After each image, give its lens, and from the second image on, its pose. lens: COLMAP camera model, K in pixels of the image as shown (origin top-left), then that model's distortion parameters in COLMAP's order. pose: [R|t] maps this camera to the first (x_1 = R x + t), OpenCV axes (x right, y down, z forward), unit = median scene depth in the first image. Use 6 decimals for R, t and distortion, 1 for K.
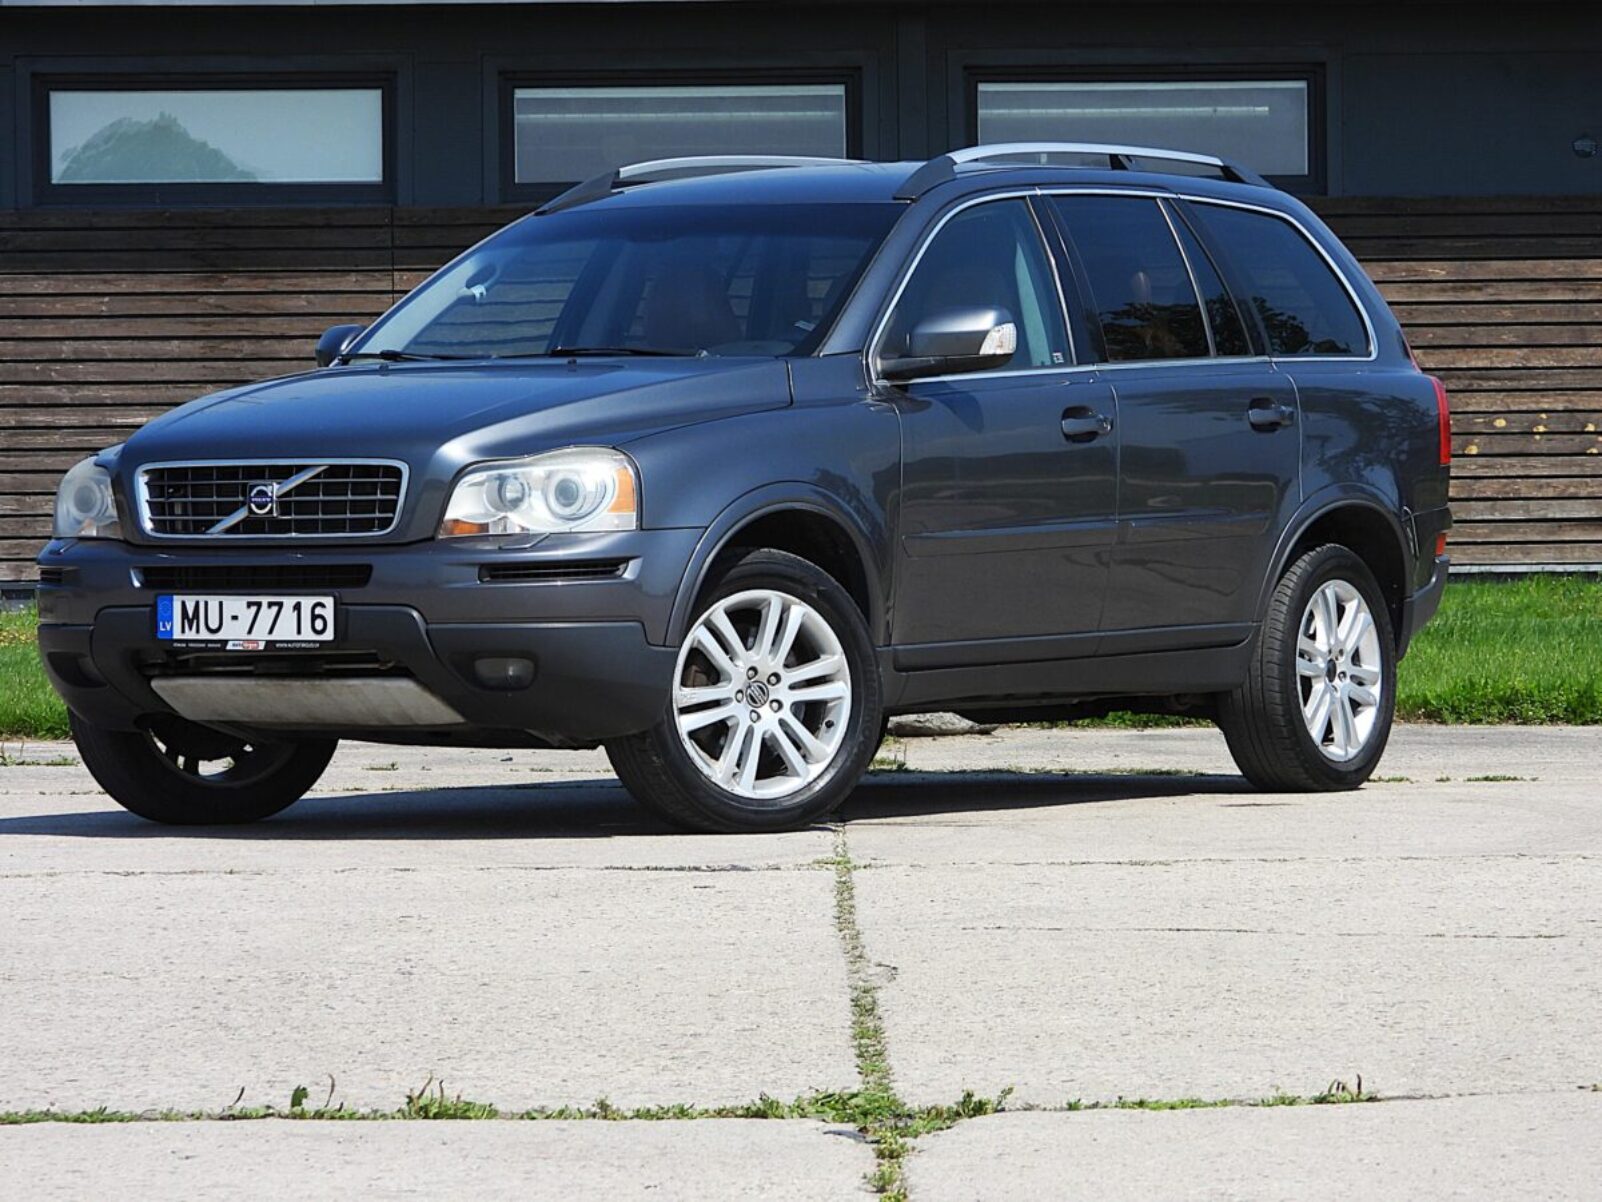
lens RADIAL K [[6840.6, 0, 801.0], [0, 6840.6, 601.0], [0, 0, 1]] dist [-0.052229, -0.721365]
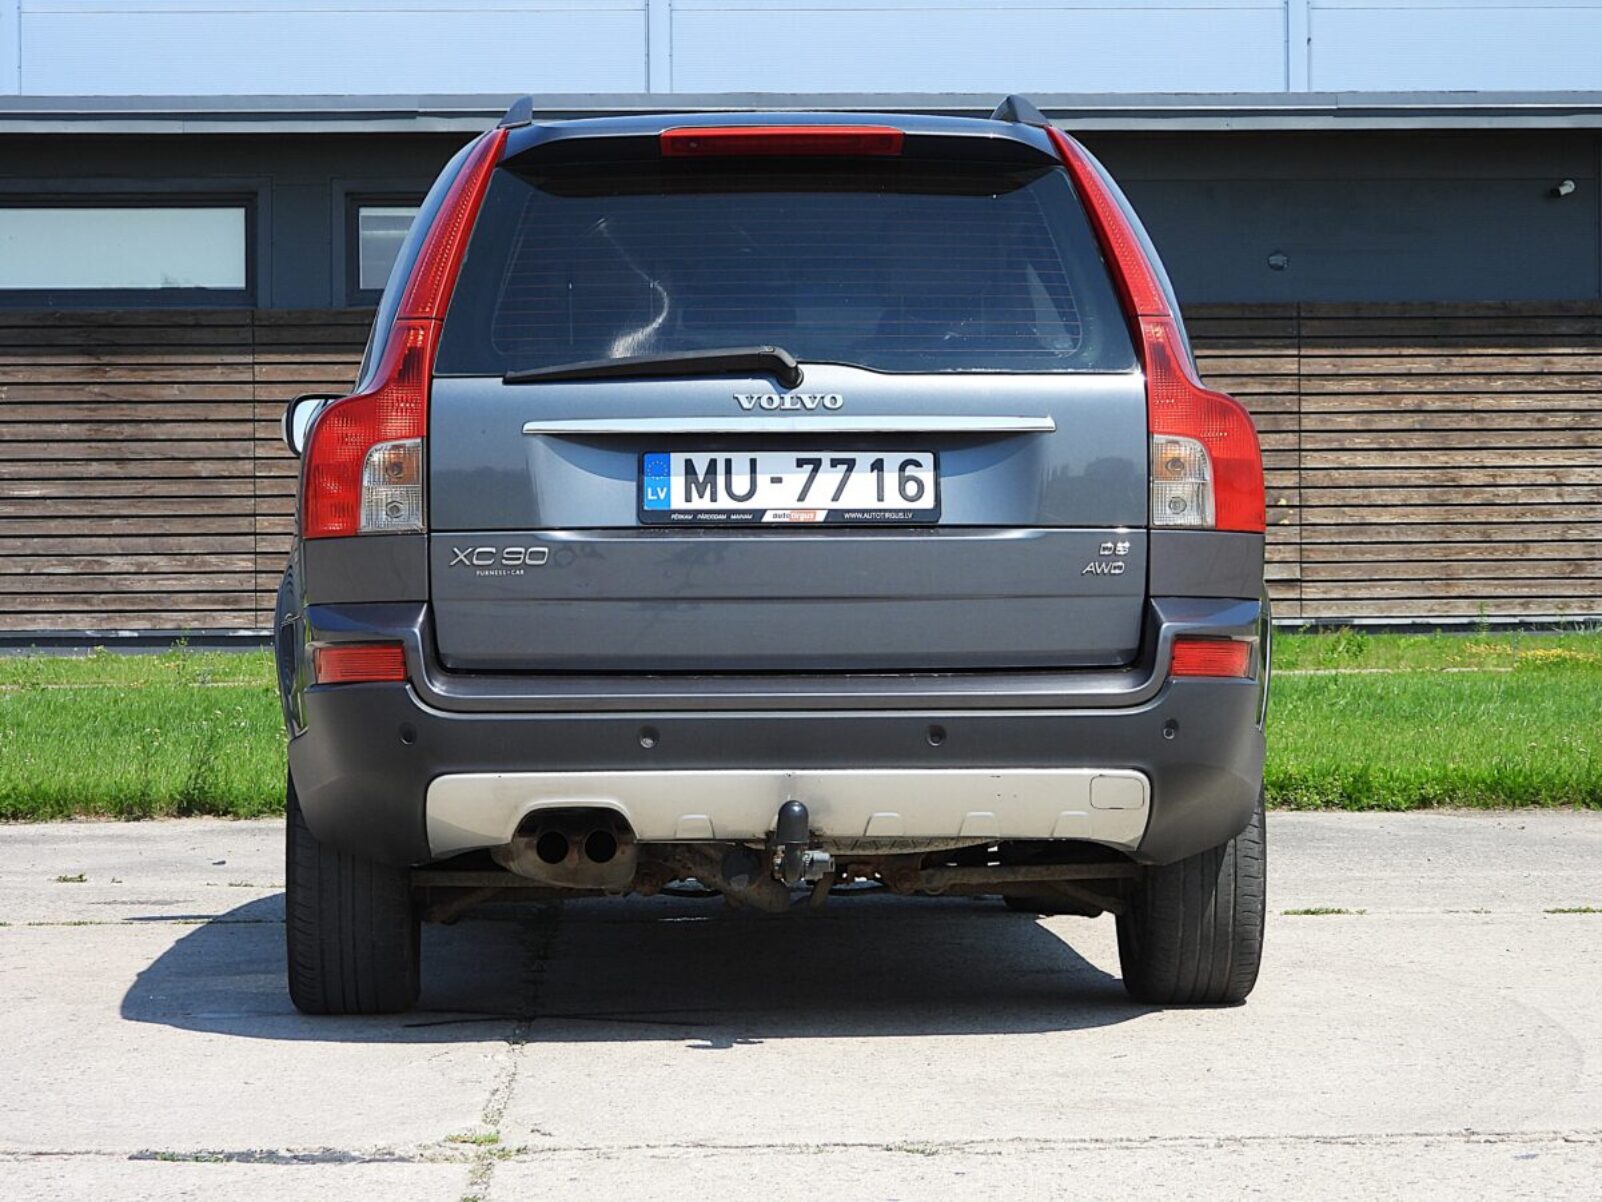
lens RADIAL K [[4991.6, 0, 801.0], [0, 4991.6, 601.0], [0, 0, 1]] dist [0.009892, -0.938088]
pose [[0.999510, 0.001719, 0.031266, 0.012918], [-0.001568, 0.999987, -0.004838, -0.008164], [-0.031274, 0.004787, 0.999499, 0.293253]]
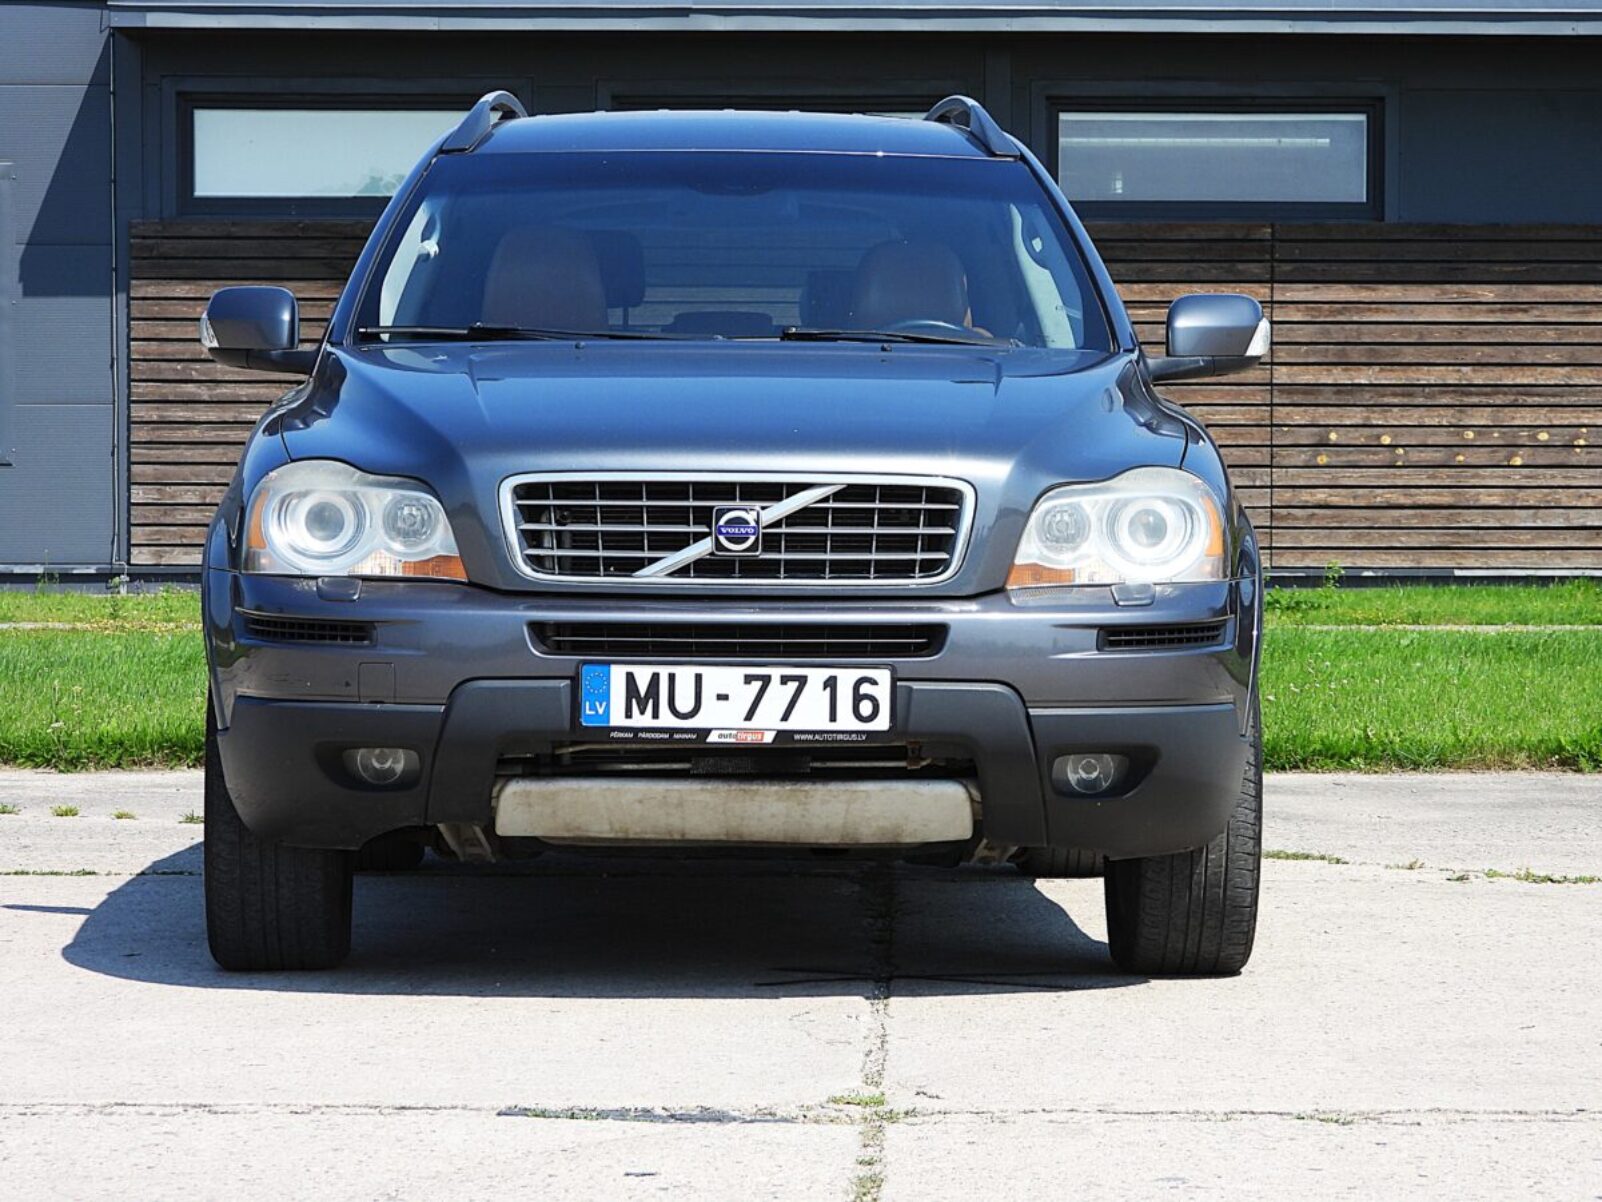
lens RADIAL K [[5448.2, 0, 801.0], [0, 5448.2, 601.0], [0, 0, 1]] dist [-0.073327, 0.697670]
pose [[0.999728, 0.013794, -0.018825, 0.004943], [-0.013682, 0.999888, 0.006059, -0.007472], [0.018906, -0.005800, 0.999804, 0.284532]]
